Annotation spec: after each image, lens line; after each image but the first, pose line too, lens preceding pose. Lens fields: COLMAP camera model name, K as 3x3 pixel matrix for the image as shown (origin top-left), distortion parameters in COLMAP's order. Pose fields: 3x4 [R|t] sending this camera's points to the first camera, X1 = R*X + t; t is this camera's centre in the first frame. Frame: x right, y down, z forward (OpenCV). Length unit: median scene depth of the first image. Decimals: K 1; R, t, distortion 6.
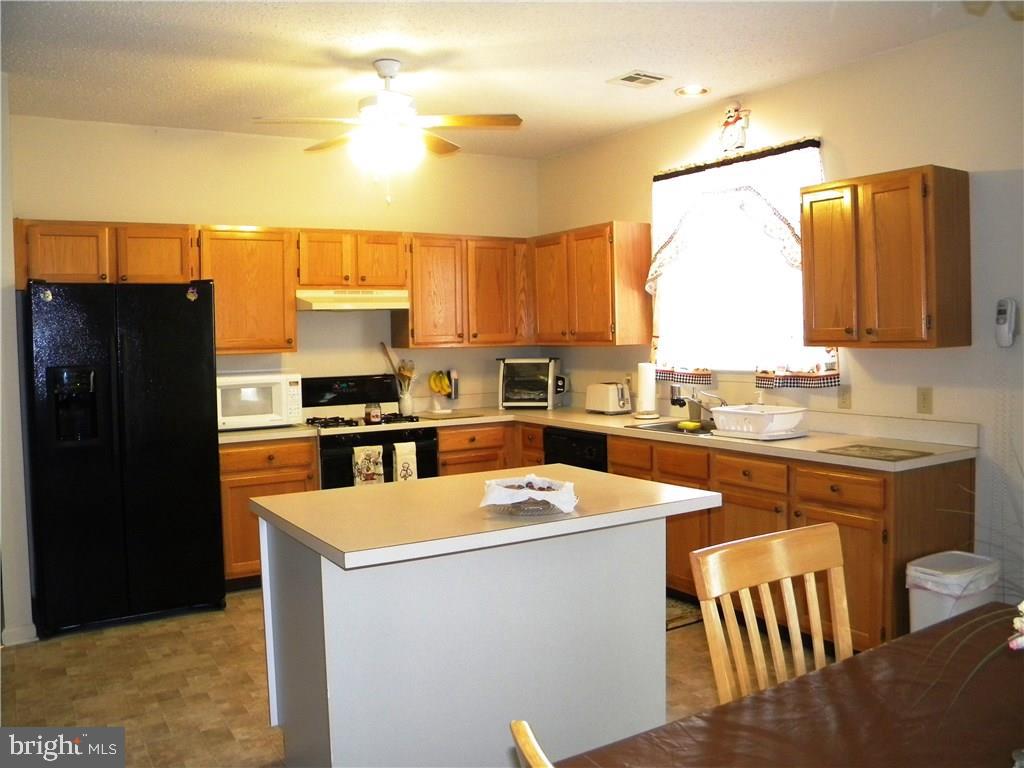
lens RADIAL K [[854.3, 0, 513.7], [0, 854.3, 367.9], [0, 0, 1]] dist [-0.187632, 0.162003]
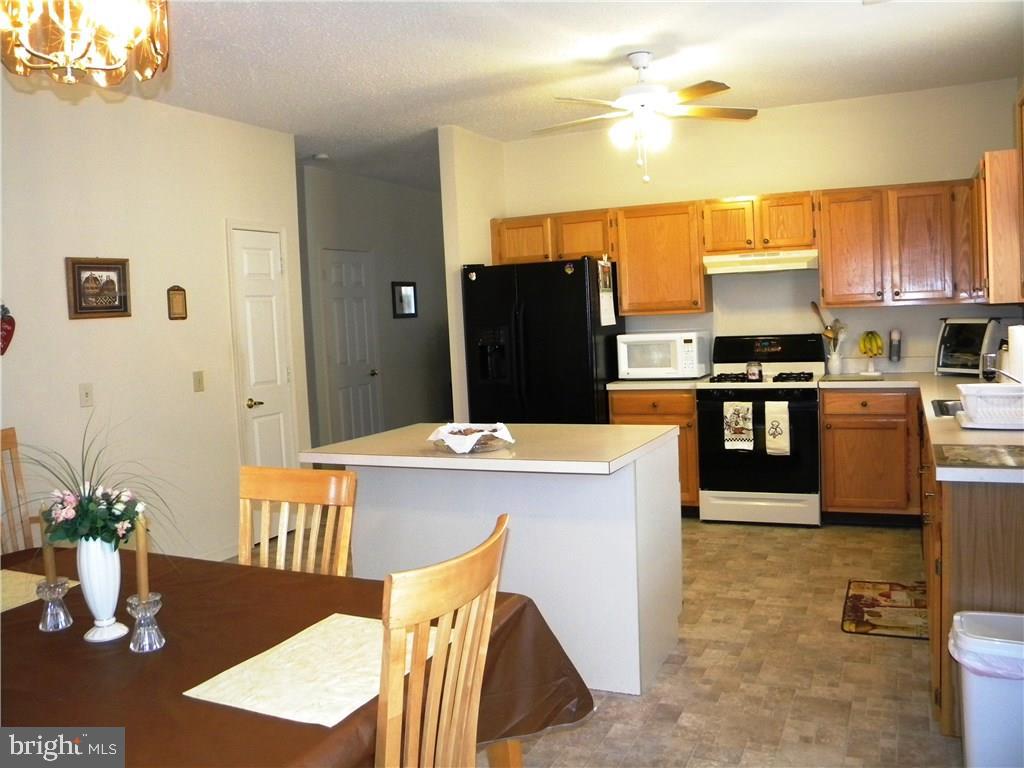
lens RADIAL K [[854.3, 0, 513.7], [0, 854.3, 367.9], [0, 0, 1]] dist [-0.187632, 0.162003]
pose [[0.562085, 0.047007, -0.825743, 0.516378], [0.002256, 0.998293, 0.058366, -0.011894], [0.827077, -0.034670, 0.561019, 0.170258]]
